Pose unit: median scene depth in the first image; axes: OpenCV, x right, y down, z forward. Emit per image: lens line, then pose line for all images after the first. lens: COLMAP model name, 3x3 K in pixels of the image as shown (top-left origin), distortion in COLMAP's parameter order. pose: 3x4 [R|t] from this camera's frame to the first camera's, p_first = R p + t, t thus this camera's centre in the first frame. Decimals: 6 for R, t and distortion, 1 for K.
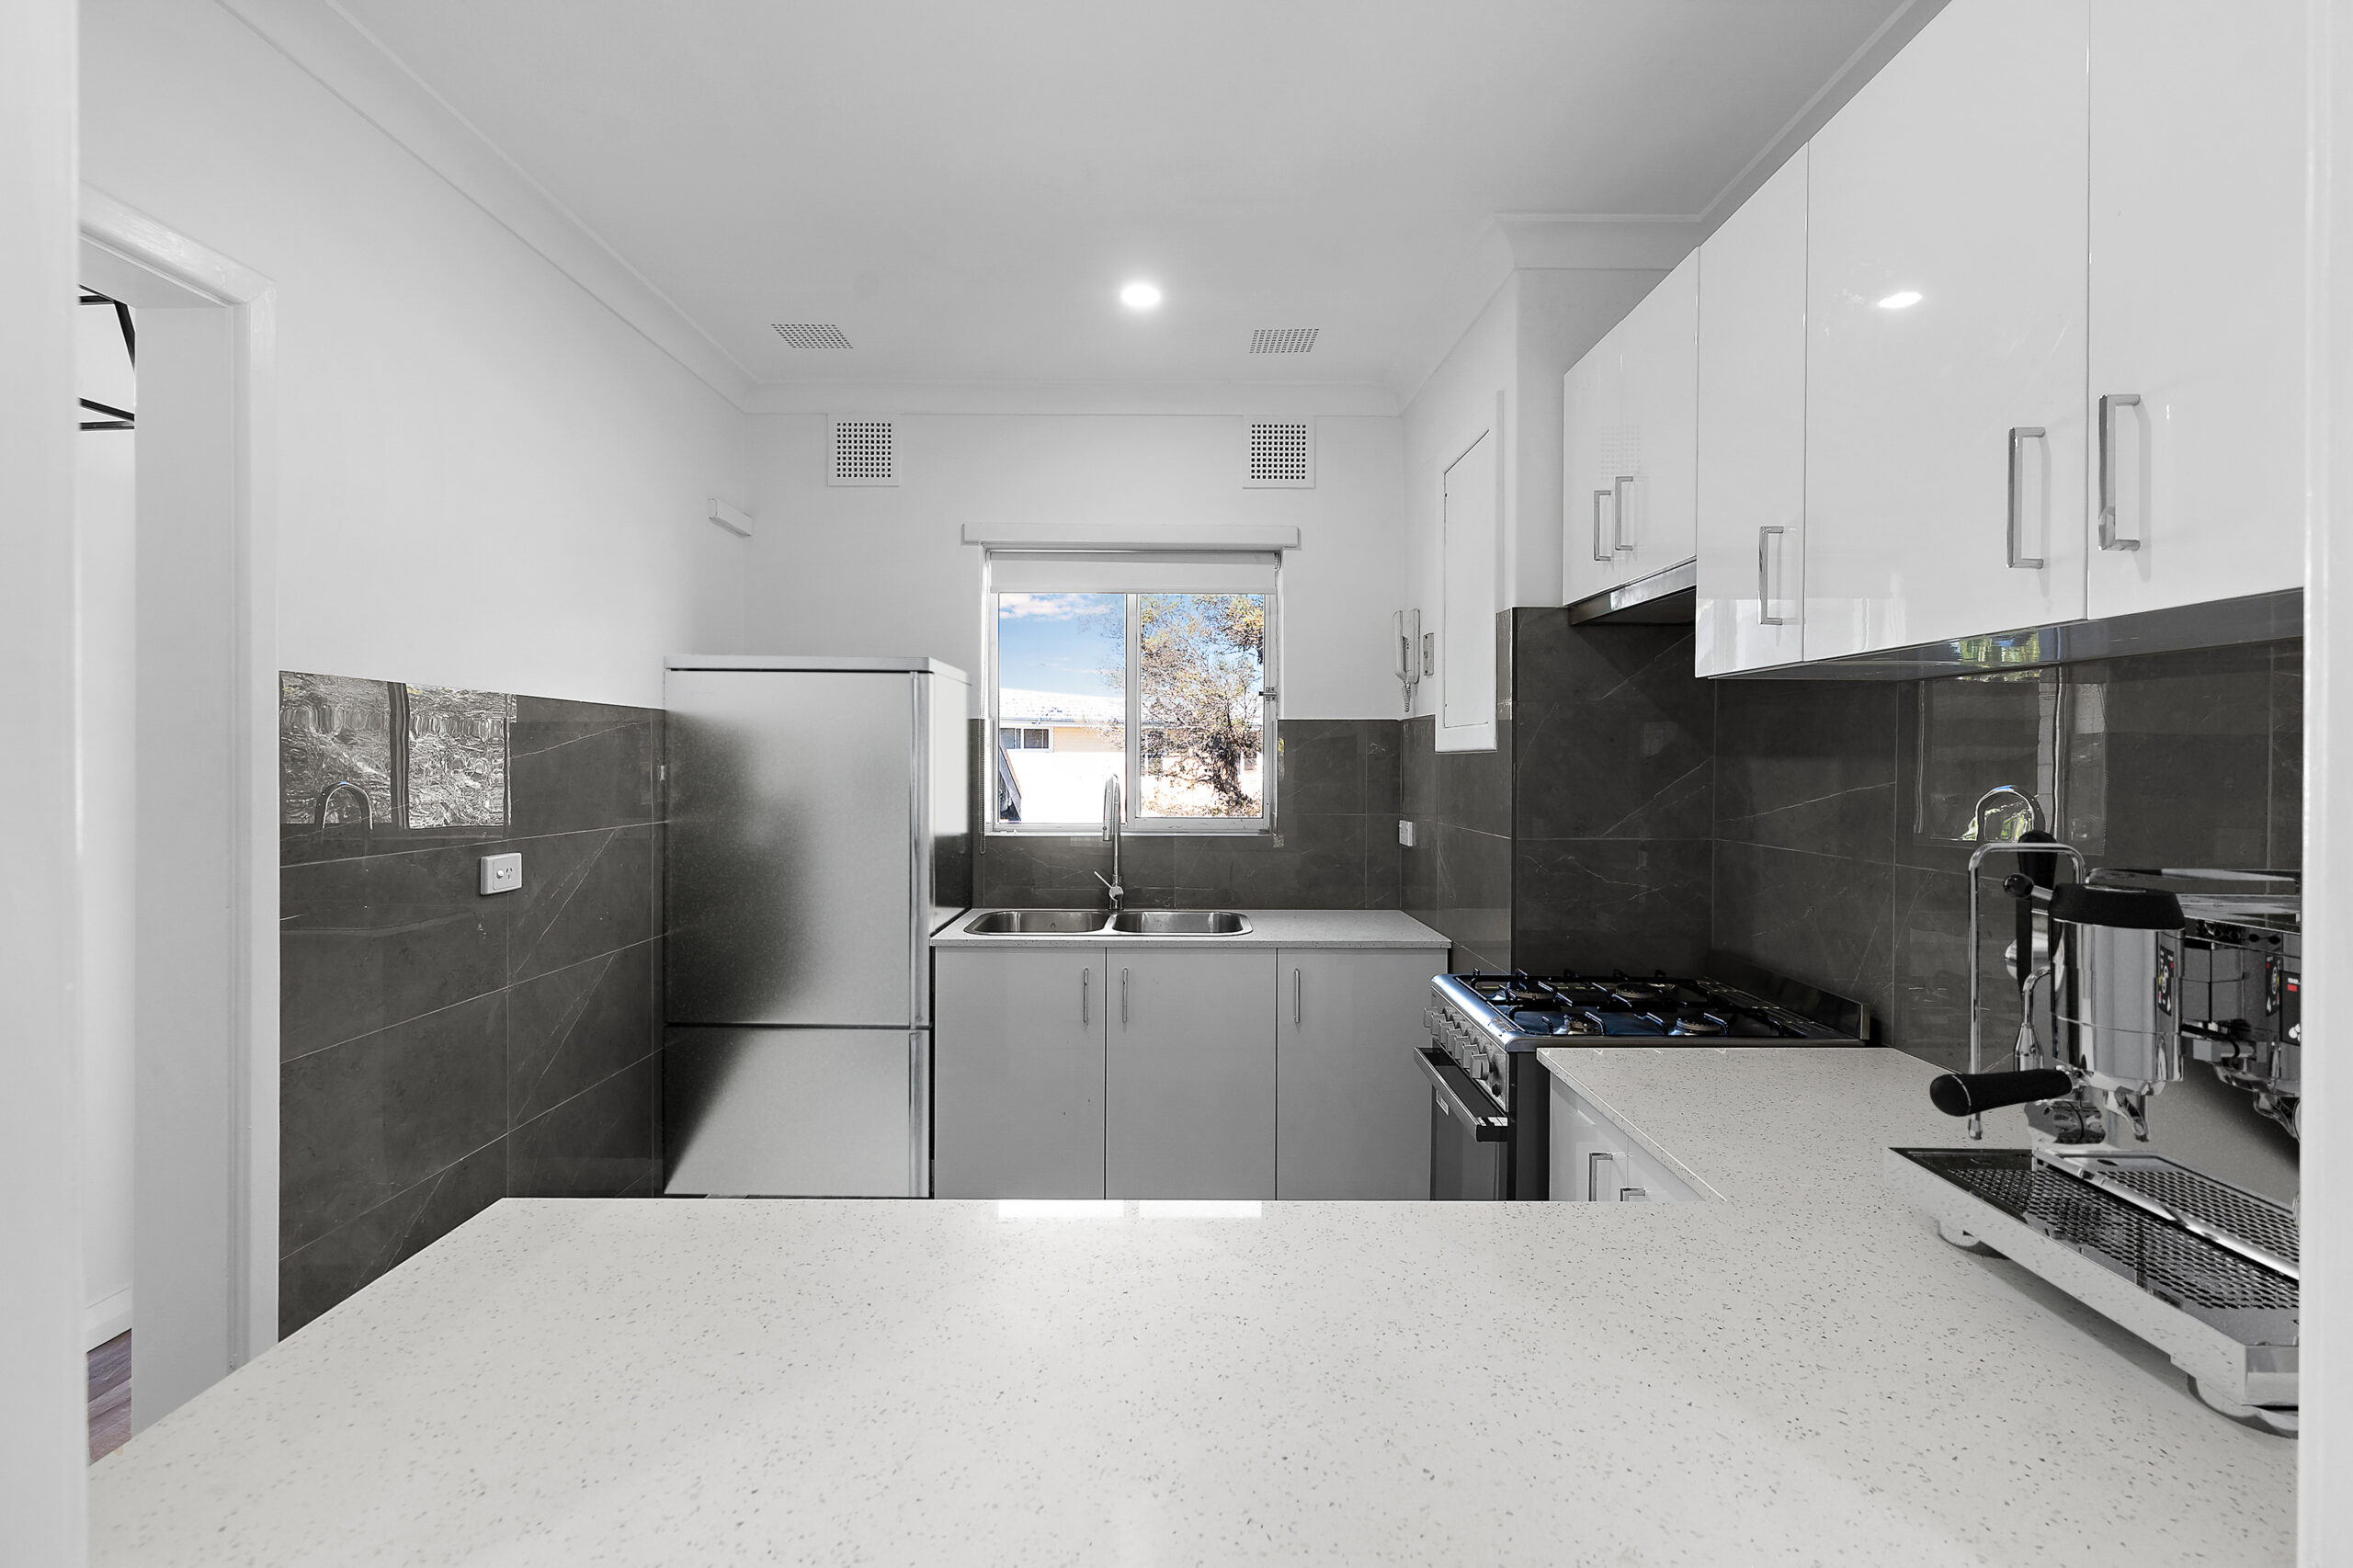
lens RADIAL K [[1089.8, 0, 1186.6], [0, 1089.8, 754.6], [0, 0, 1]] dist [-0.000347, 0.000028]
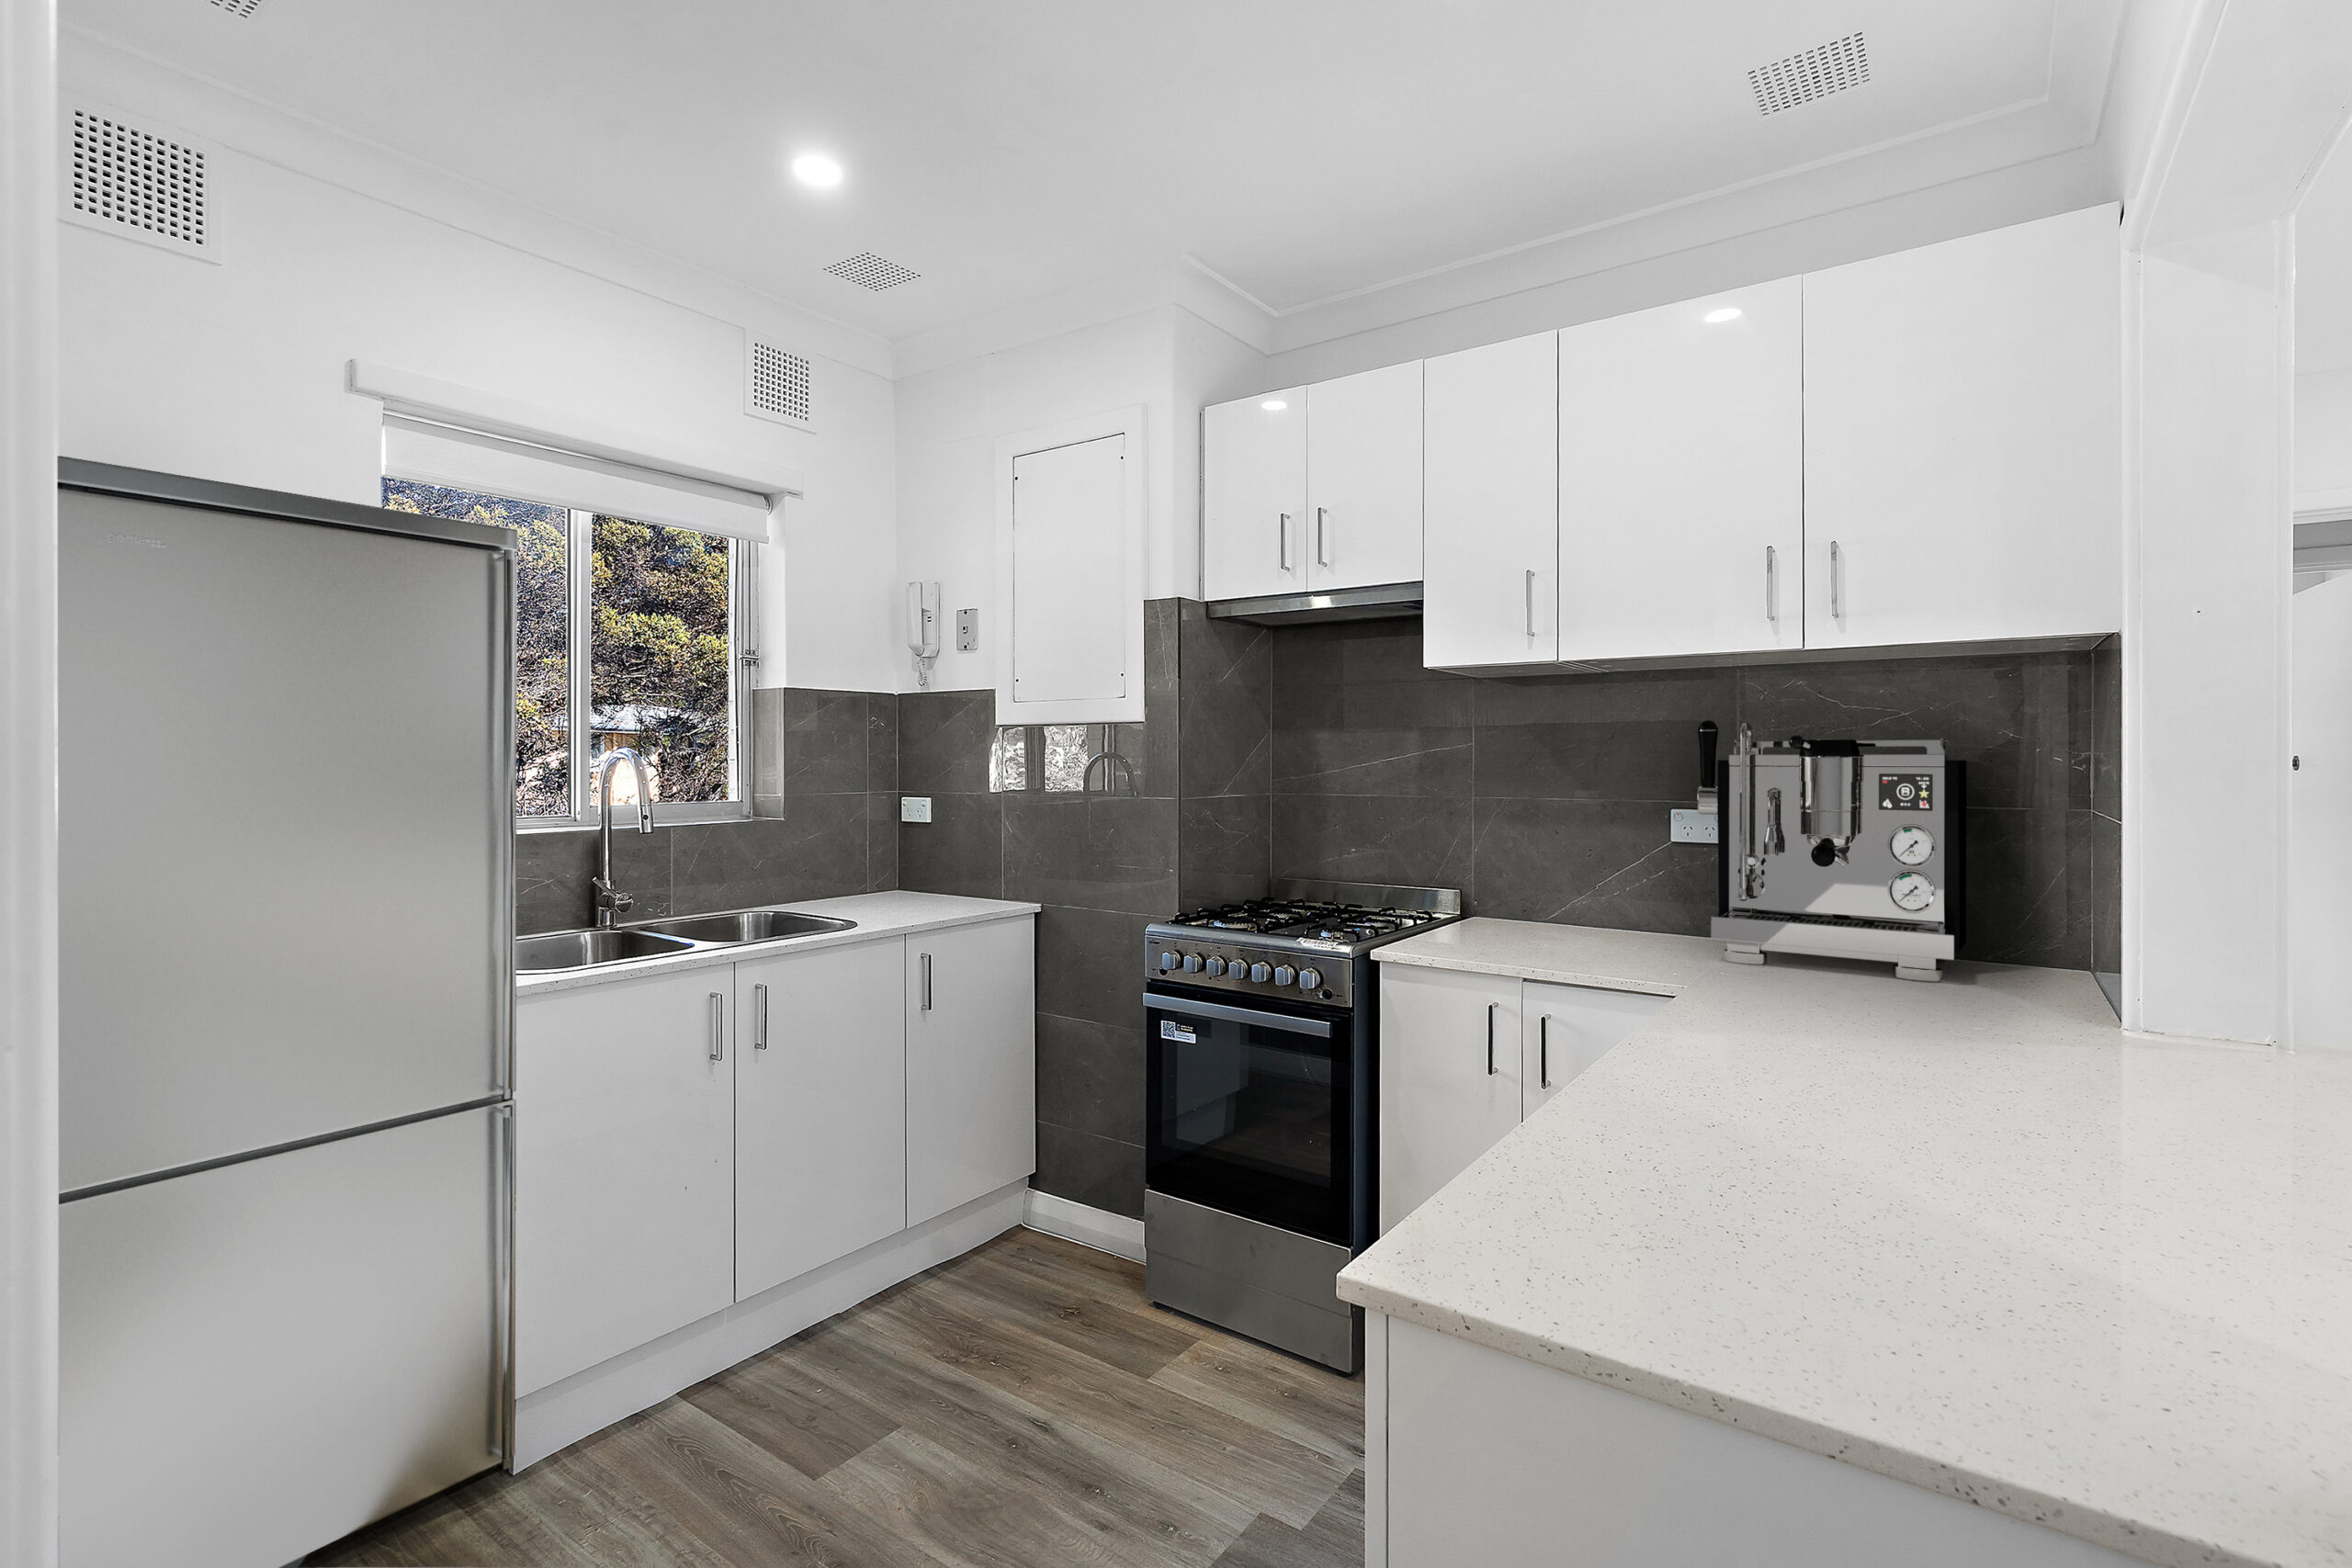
lens RADIAL K [[1089.3, 0, 1186.1], [0, 1089.3, 754.6], [0, 0, 1]] dist [-0.000347, 0.000028]
pose [[0.588733, 0.001982, 0.808325, -0.624962], [-0.001828, 0.999998, -0.001121, 0.032121], [-0.808325, -0.000817, 0.588736, 0.316793]]
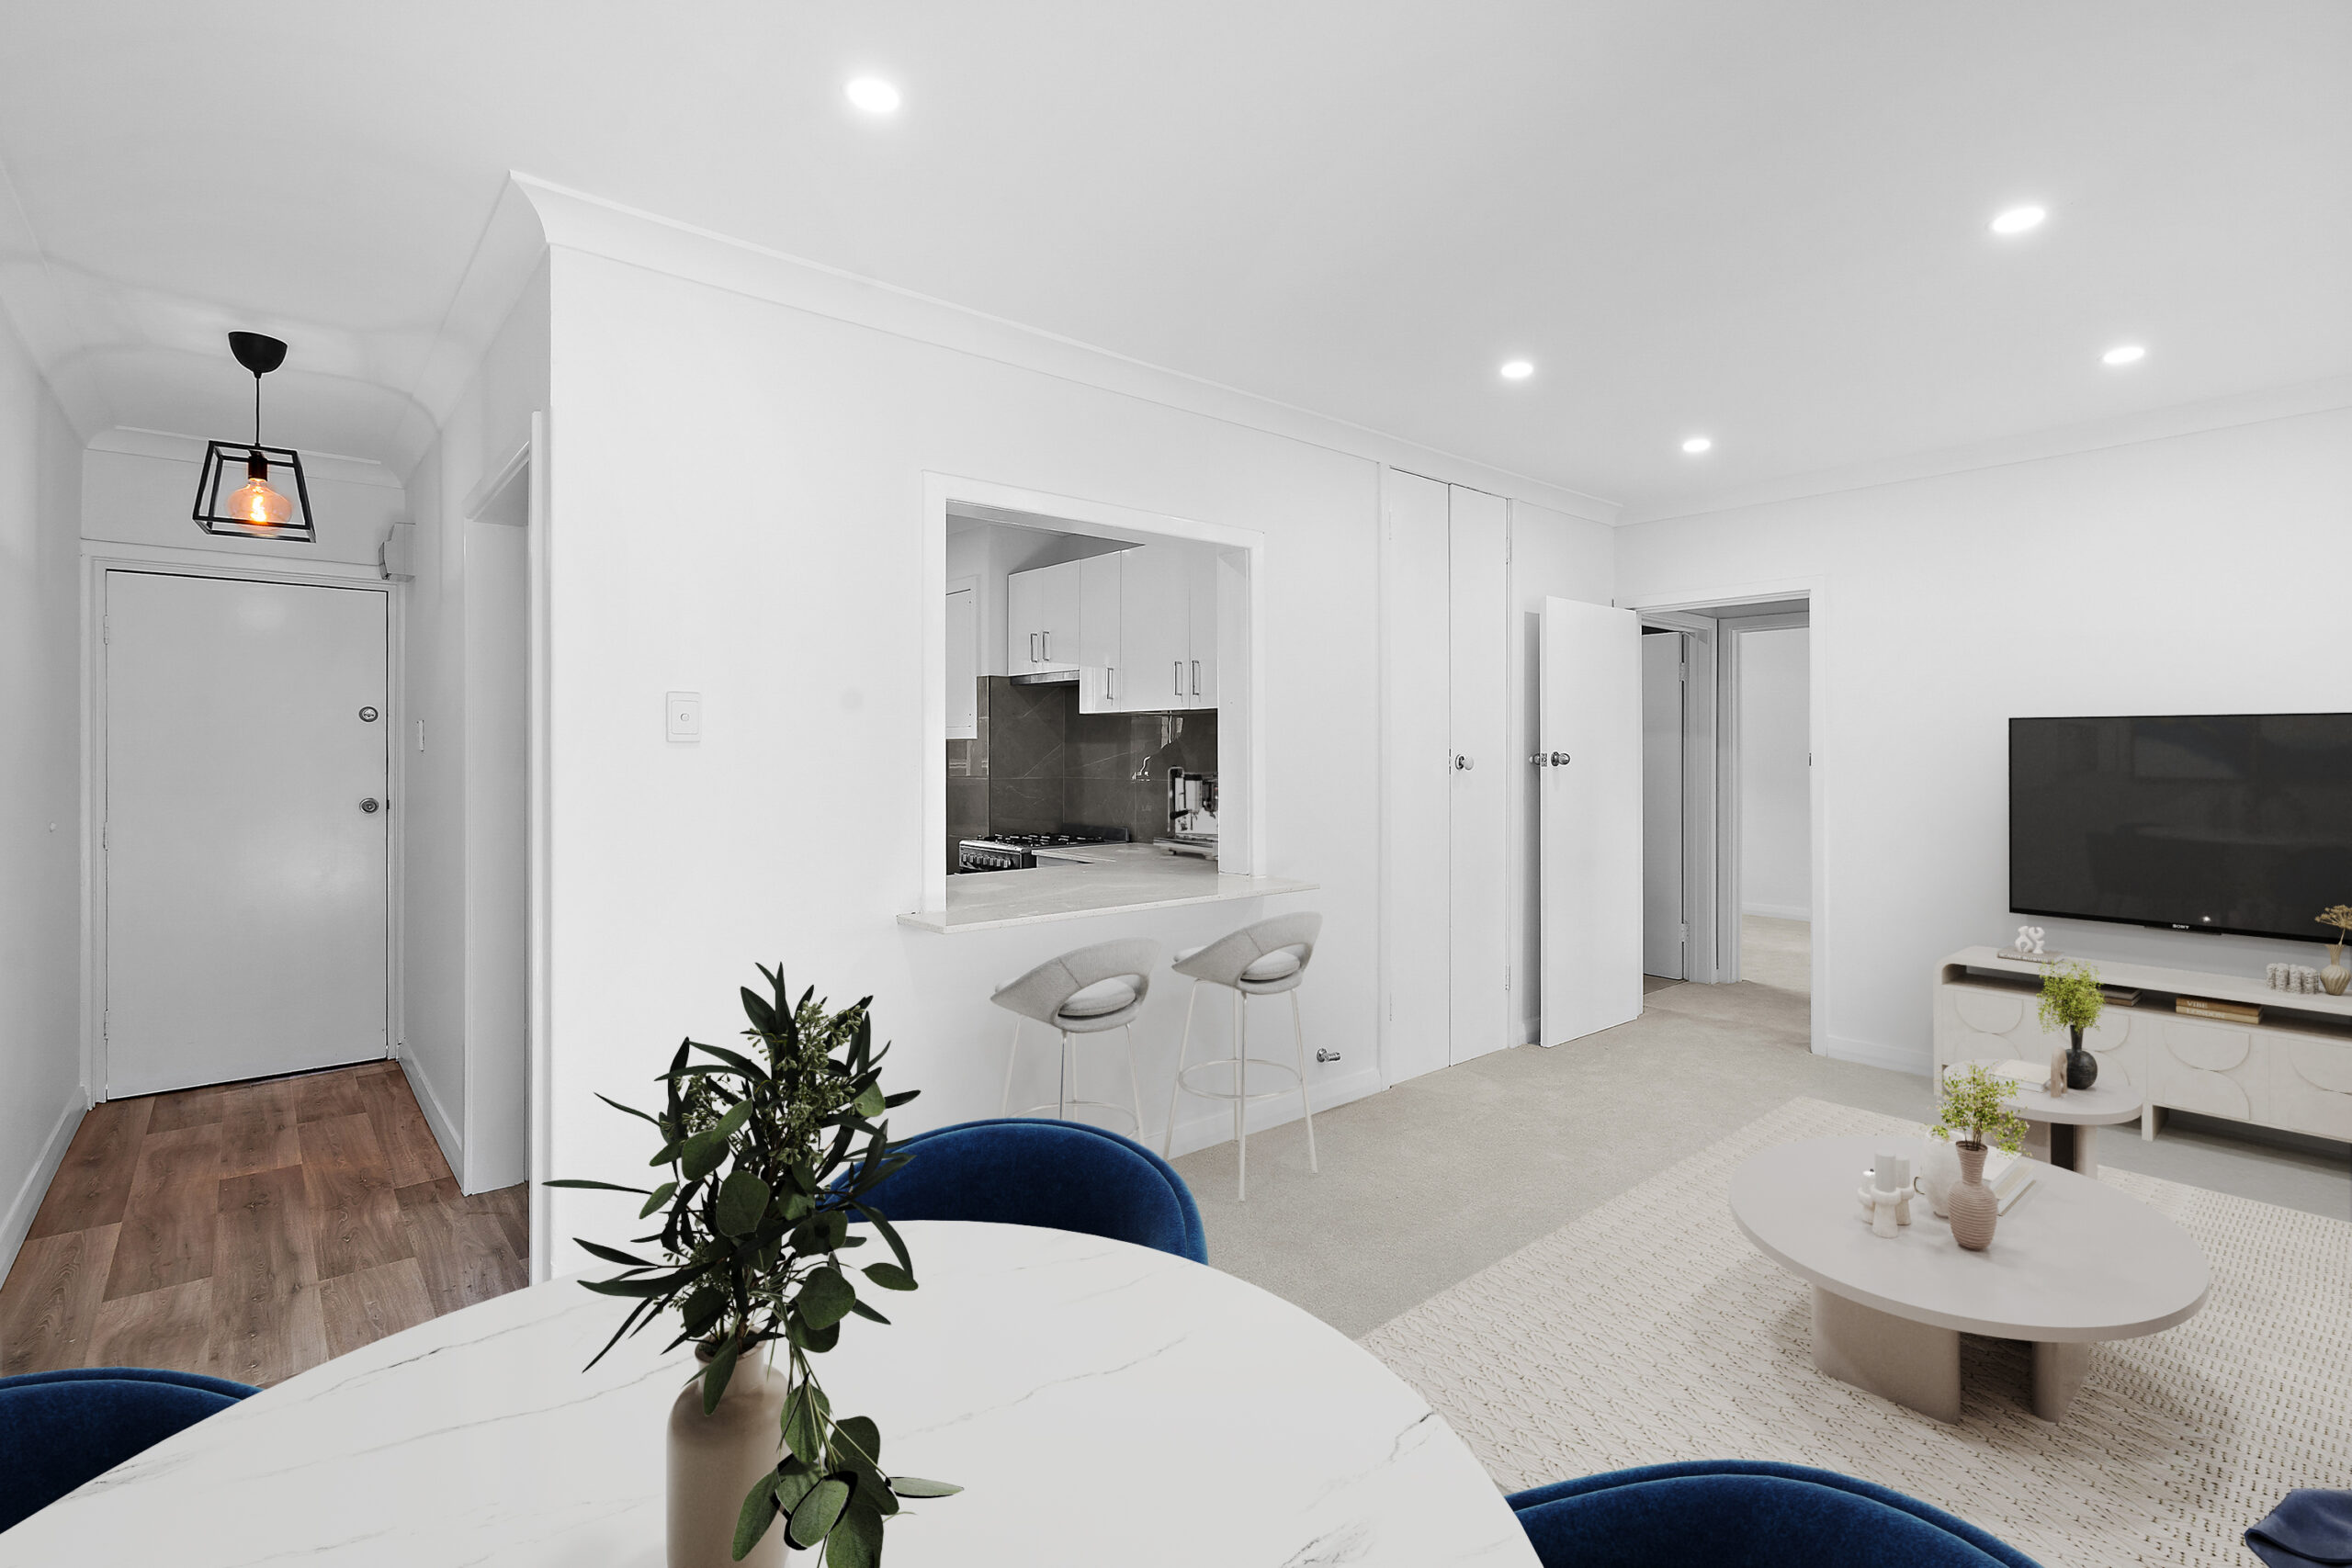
lens RADIAL K [[1089.3, 0, 1186.1], [0, 1089.3, 754.6], [0, 0, 1]] dist [-0.000347, 0.000028]
pose [[0.762668, -0.006412, 0.646758, -0.843673], [-0.000272, 0.999948, 0.010235, 0.003958], [-0.646790, -0.007982, 0.762626, -0.974750]]
